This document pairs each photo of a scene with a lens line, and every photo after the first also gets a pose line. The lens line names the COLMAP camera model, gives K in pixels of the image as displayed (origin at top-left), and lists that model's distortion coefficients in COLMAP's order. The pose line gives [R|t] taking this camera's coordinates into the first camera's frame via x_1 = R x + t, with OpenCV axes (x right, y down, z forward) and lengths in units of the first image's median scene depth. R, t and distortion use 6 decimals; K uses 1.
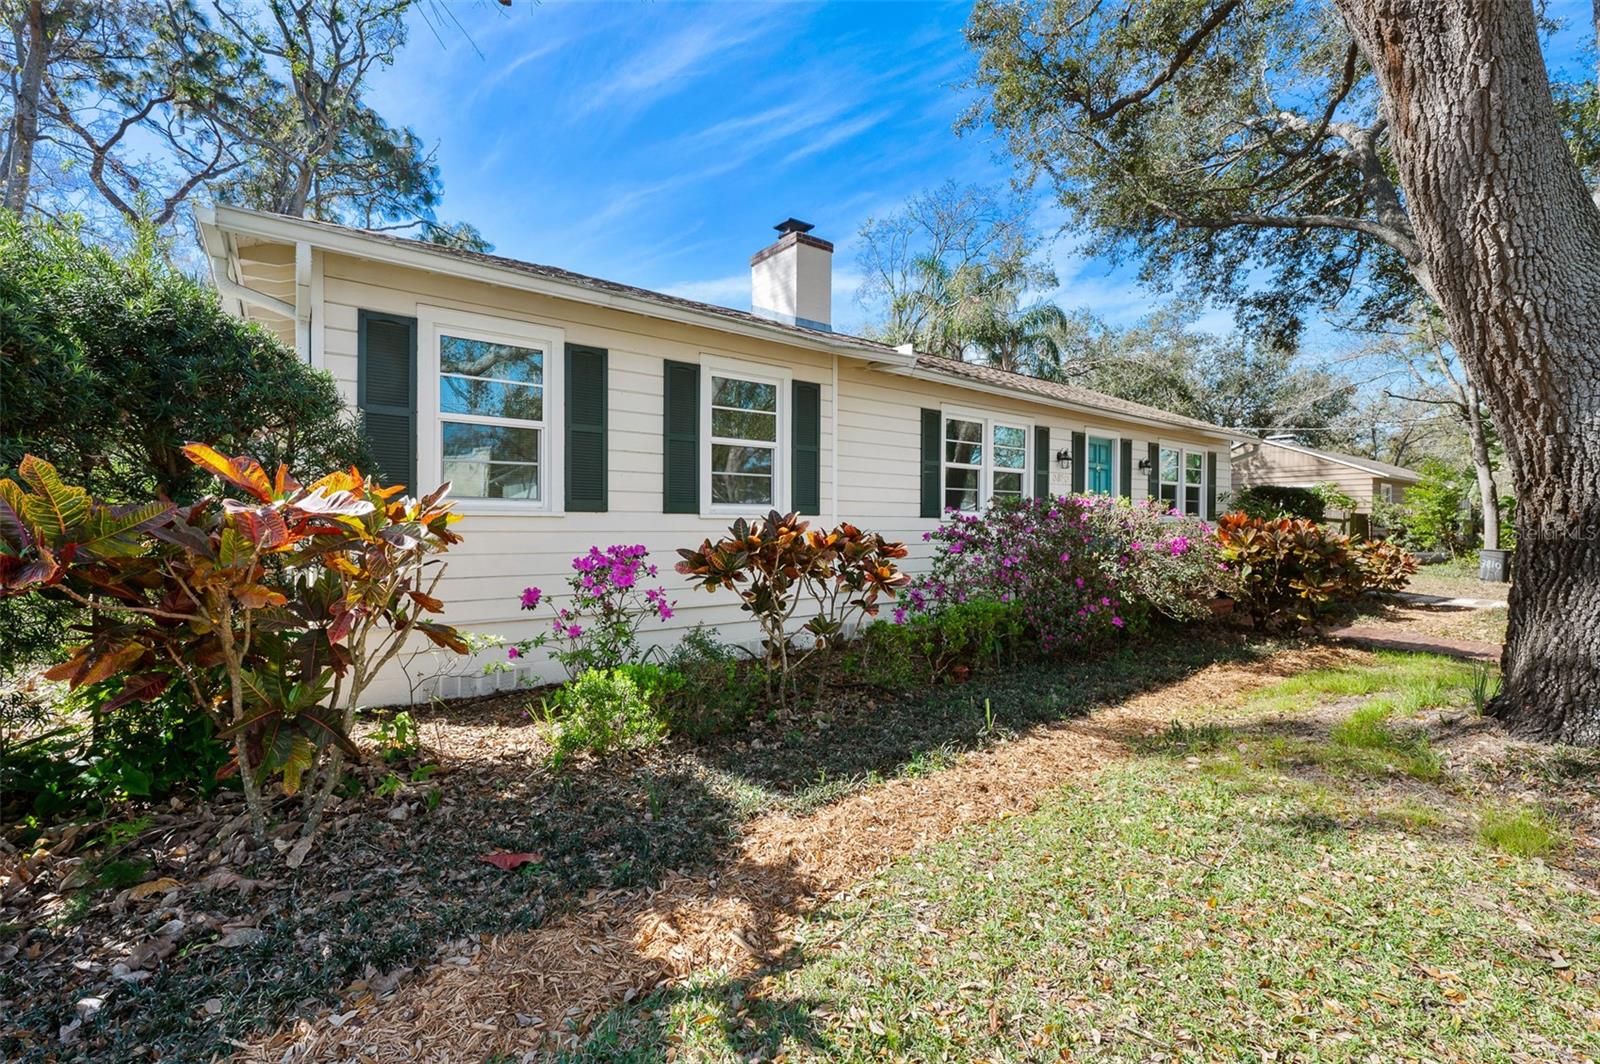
lens RADIAL K [[658.9, 0, 799.9], [0, 658.9, 535.2], [0, 0, 1]] dist [-0.000596, 0.000337]
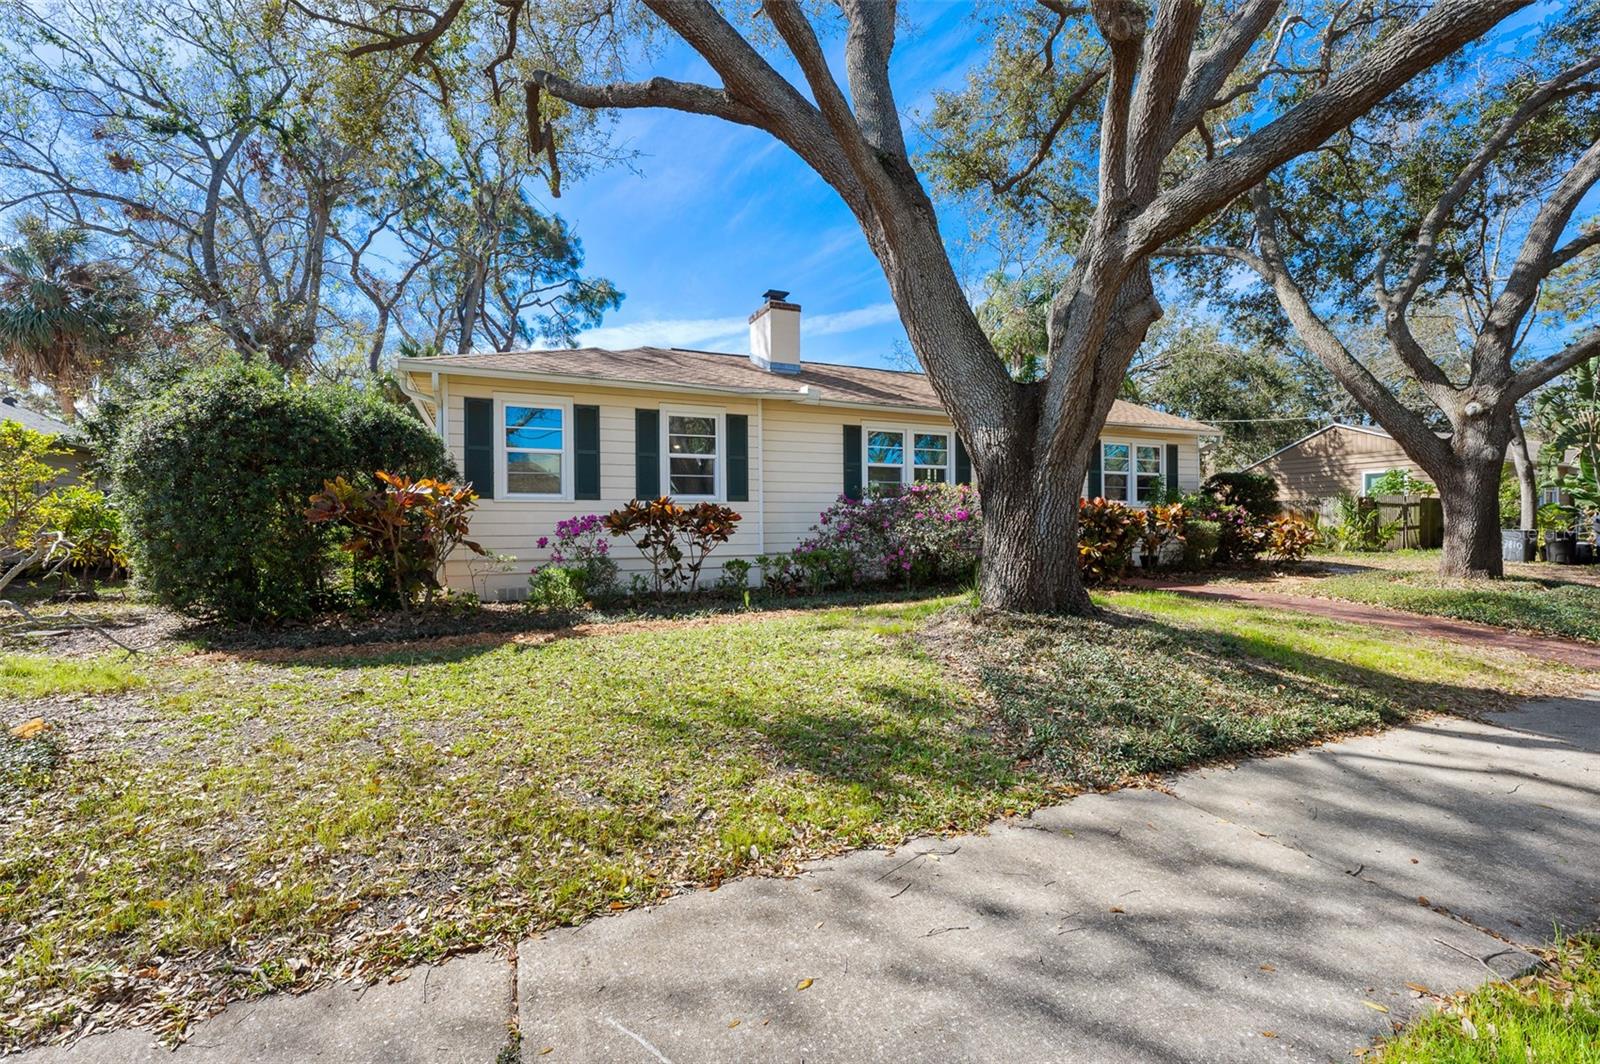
lens RADIAL K [[658.9, 0, 807.6], [0, 658.9, 533.8], [0, 0, 1]] dist [-0.000596, 0.000337]
pose [[0.976502, -0.008674, -0.215332, 0.482131], [0.007533, 0.999953, -0.006121, 0.053972], [0.215375, 0.004355, 0.976522, -0.449106]]
